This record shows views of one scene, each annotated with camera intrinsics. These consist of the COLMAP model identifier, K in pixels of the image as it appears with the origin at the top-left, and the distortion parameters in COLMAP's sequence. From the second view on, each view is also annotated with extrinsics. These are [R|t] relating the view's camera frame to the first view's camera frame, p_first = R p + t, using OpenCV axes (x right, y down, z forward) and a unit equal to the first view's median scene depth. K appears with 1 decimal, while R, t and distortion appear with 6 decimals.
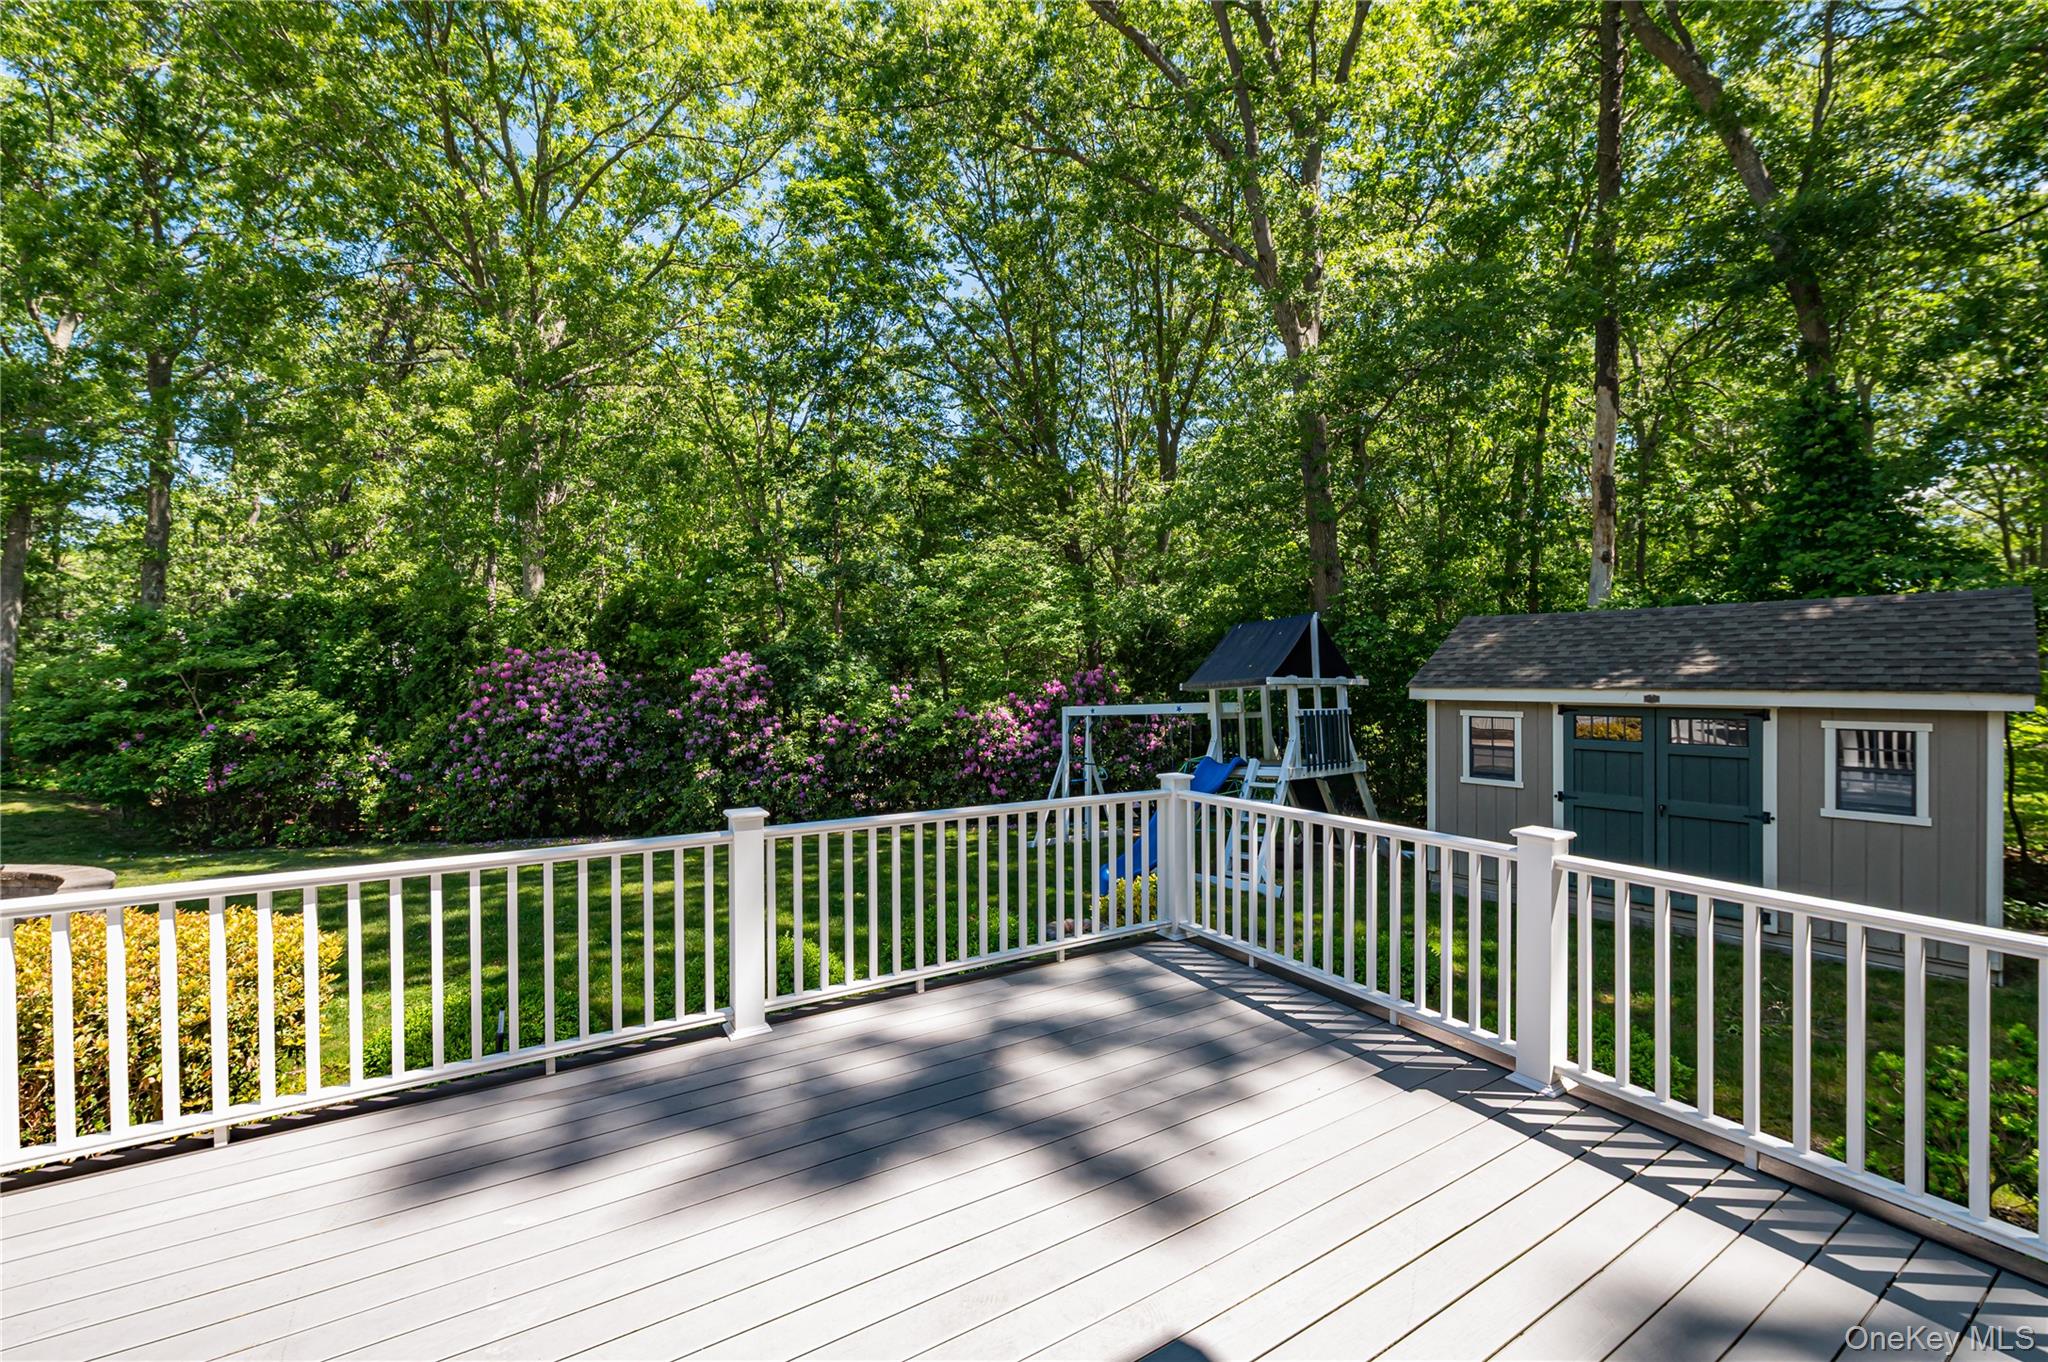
lens RADIAL K [[817.2, 0, 1023.8], [0, 817.2, 683.9], [0, 0, 1]] dist [-0.001467, -0.000721]
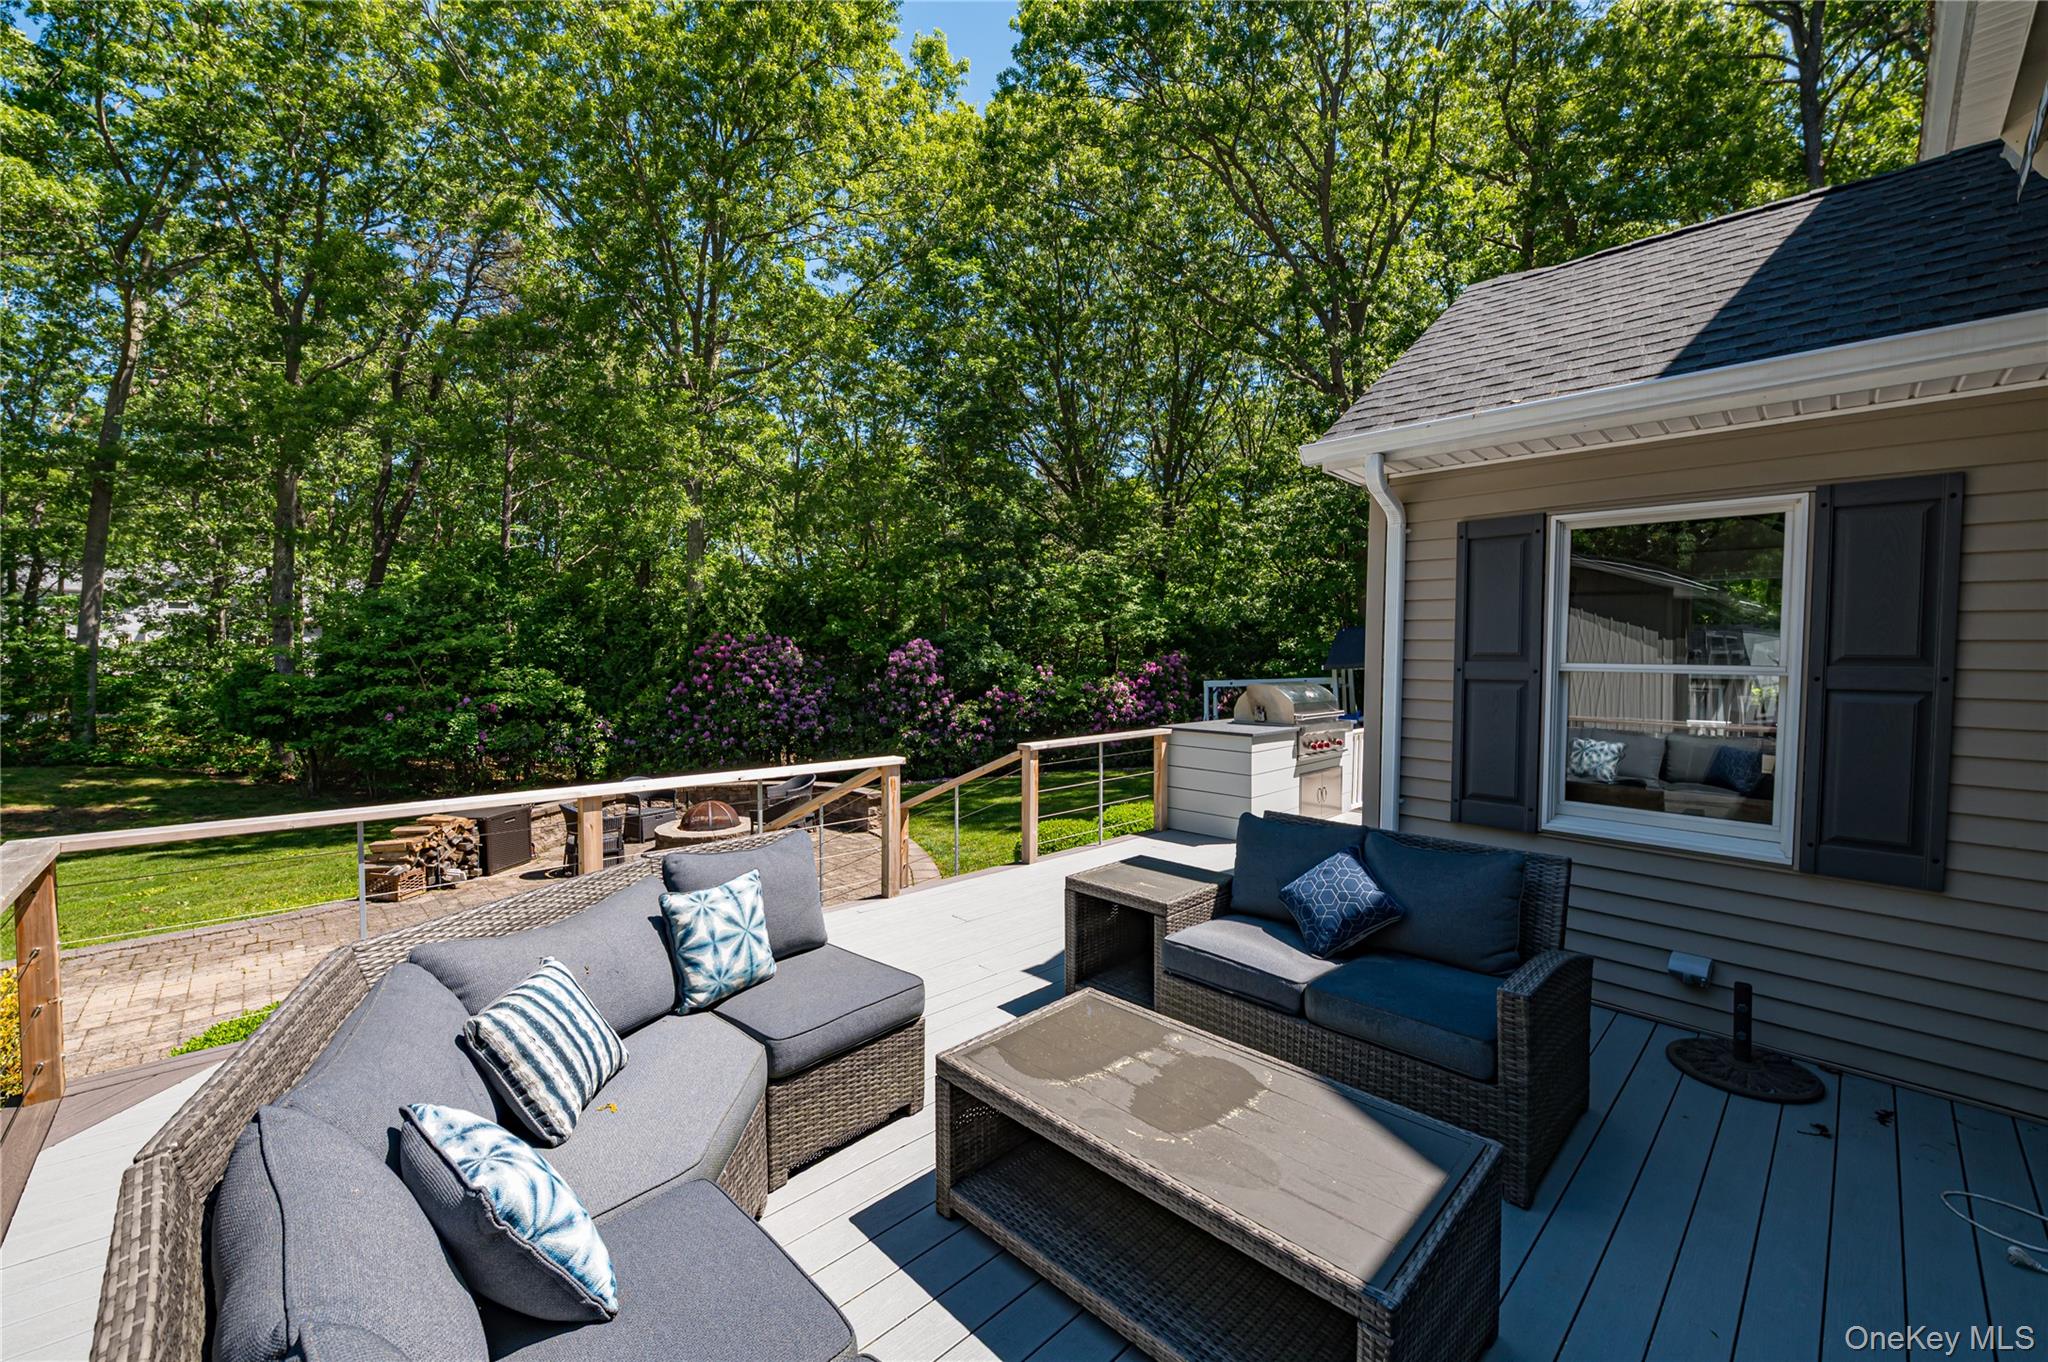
lens RADIAL K [[817.2, 0, 1023.8], [0, 817.2, 683.9], [0, 0, 1]] dist [-0.001467, -0.000721]
pose [[0.976787, -0.001448, 0.214208, -0.469712], [-0.004381, 0.999633, 0.026735, -0.003955], [-0.214168, -0.027053, 0.976422, -0.290312]]
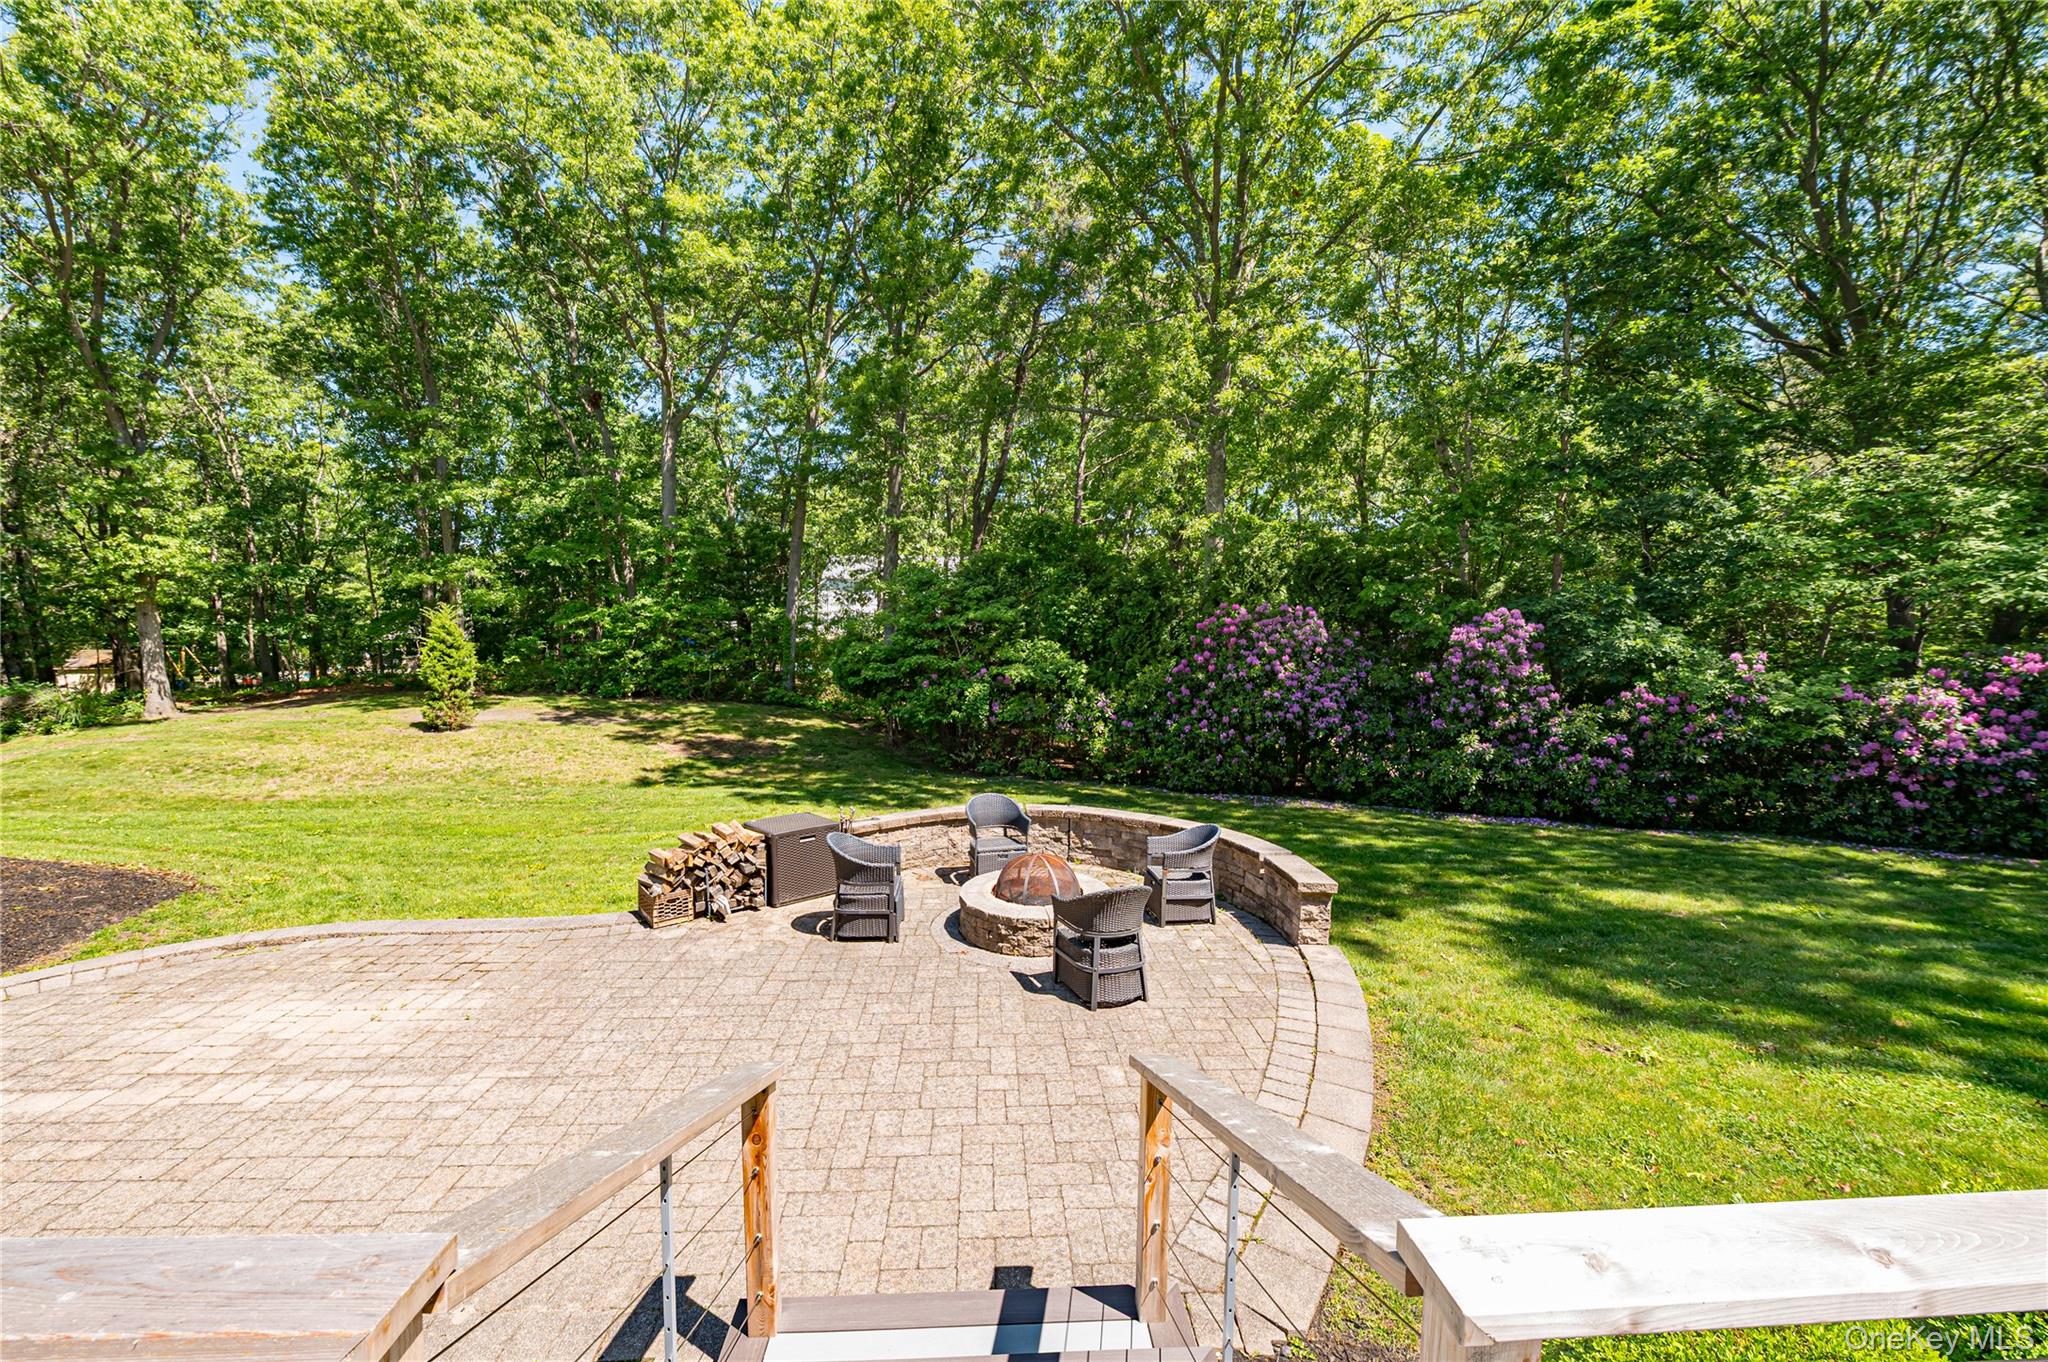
lens RADIAL K [[817.2, 0, 1023.8], [0, 817.2, 683.9], [0, 0, 1]] dist [-0.001467, -0.000721]
pose [[0.883095, 0.049452, -0.466581, -0.395536], [-0.020052, 0.997499, 0.067770, -0.008176], [0.468766, -0.050491, 0.881878, -0.003959]]
